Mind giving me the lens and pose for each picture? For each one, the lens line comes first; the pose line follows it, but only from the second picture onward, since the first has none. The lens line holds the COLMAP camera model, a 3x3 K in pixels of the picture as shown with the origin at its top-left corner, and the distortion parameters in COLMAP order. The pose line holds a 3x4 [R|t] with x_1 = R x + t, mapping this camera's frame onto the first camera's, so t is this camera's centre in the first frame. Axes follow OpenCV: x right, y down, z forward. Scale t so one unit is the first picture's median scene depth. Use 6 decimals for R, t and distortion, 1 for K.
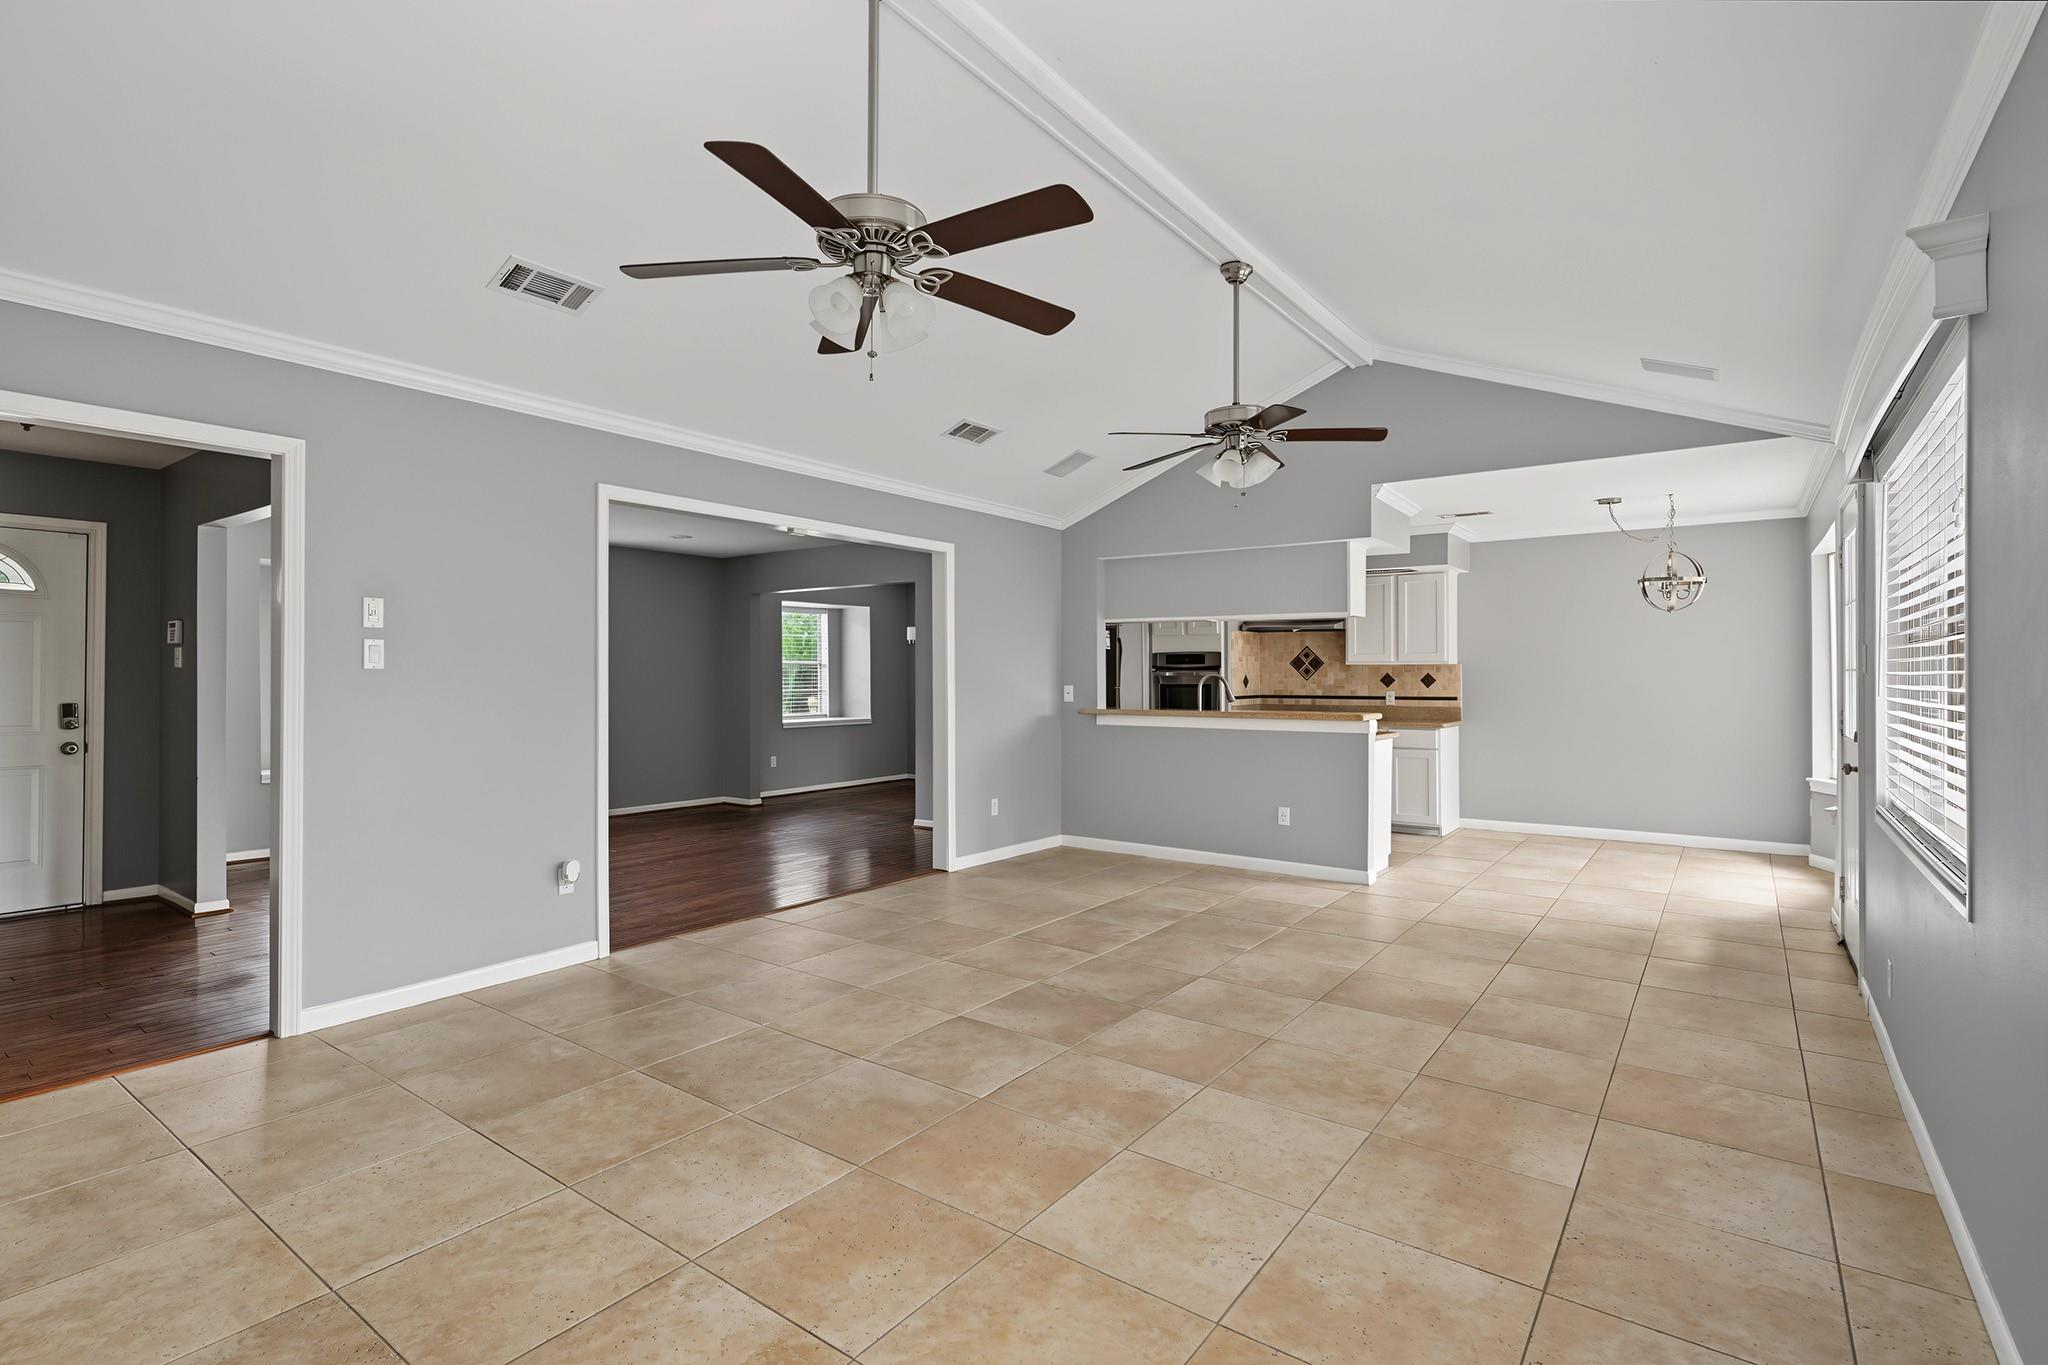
lens RADIAL K [[976.3, 0, 1018.9], [0, 976.3, 671.0], [0, 0, 1]] dist [-0.000792, -0.000319]
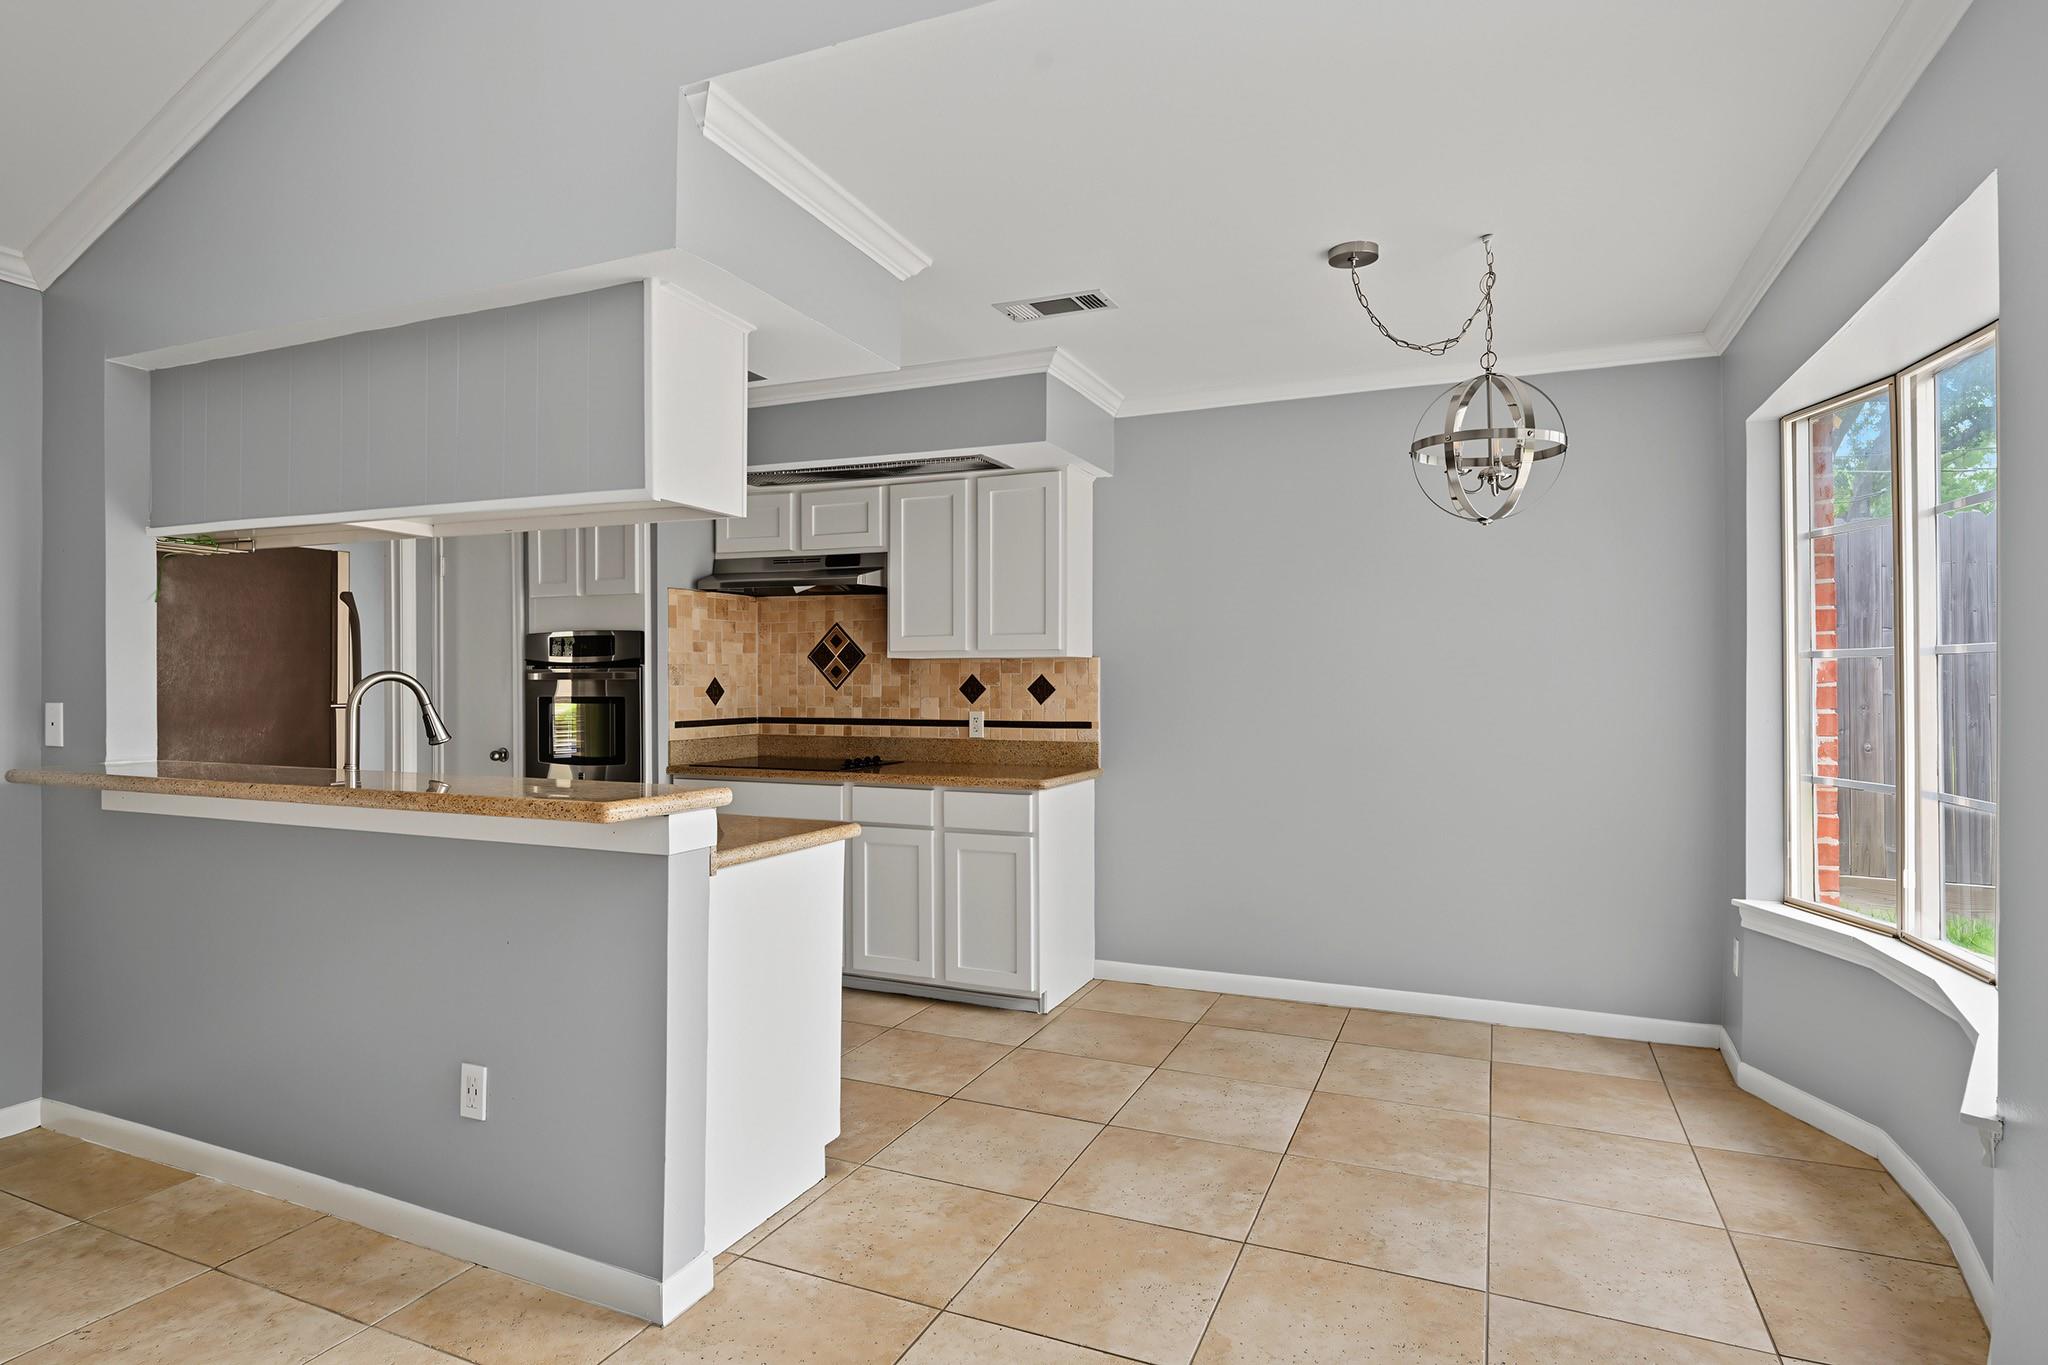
lens RADIAL K [[1082.4, 0, 1024.0], [0, 1082.4, 682.5], [0, 0, 1]] dist [-0.001854, -0.000438]
pose [[0.974732, 0.001591, 0.223370, 0.392767], [-0.002547, 0.999989, 0.003989, 0.005239], [-0.223361, -0.004458, 0.974726, 0.623482]]
